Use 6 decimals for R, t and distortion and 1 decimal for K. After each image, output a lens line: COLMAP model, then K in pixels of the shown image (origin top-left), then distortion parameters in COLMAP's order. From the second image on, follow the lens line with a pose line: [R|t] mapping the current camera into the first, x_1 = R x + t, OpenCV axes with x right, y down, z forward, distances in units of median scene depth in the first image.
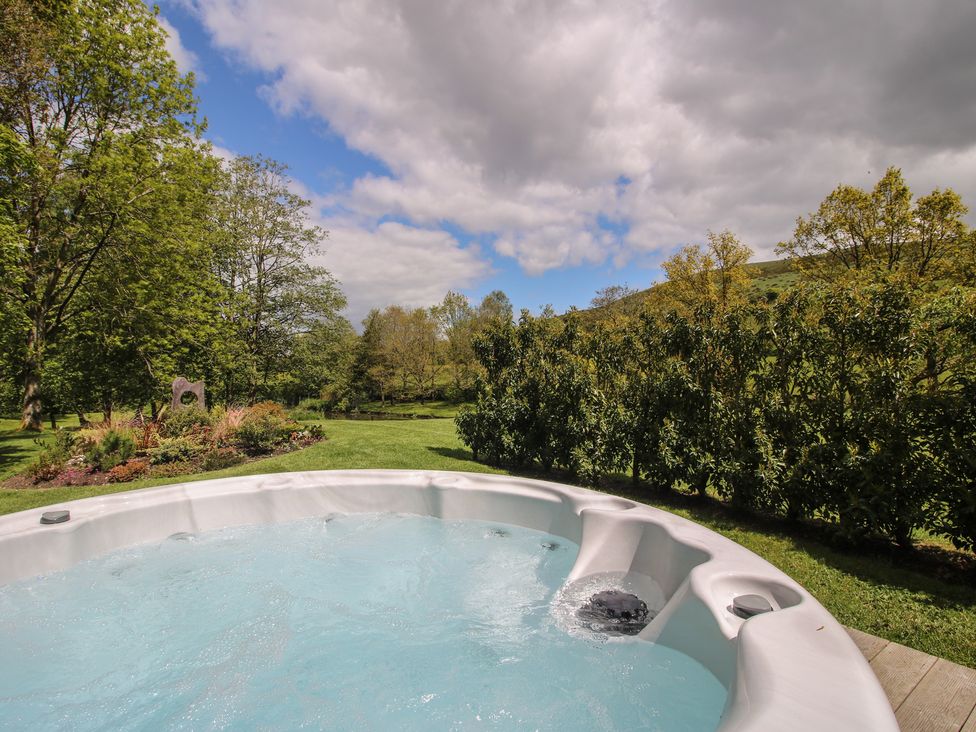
lens RADIAL K [[513.8, 0, 476.0], [0, 513.8, 361.2], [0, 0, 1]] dist [-0.001717, -0.009942]
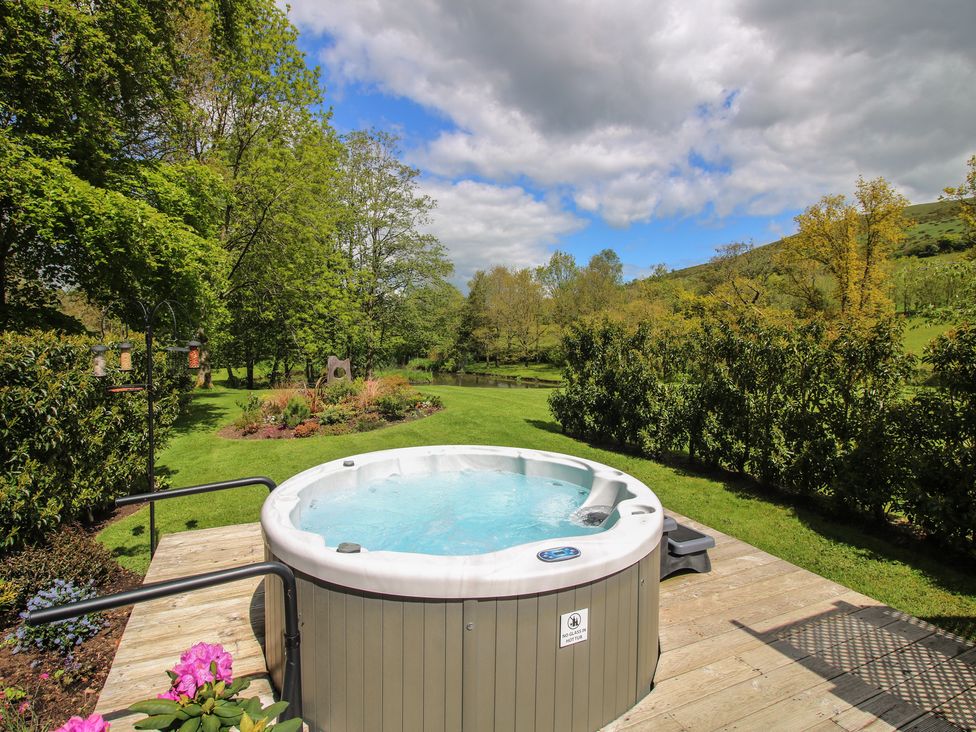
lens RADIAL K [[513.8, 0, 470.5], [0, 513.8, 363.3], [0, 0, 1]] dist [-0.001717, -0.009942]
pose [[0.977369, 0.018596, -0.210721, 0.030591], [-0.002346, 0.997020, 0.077108, -0.058617], [0.211527, -0.074868, 0.974500, -0.200628]]
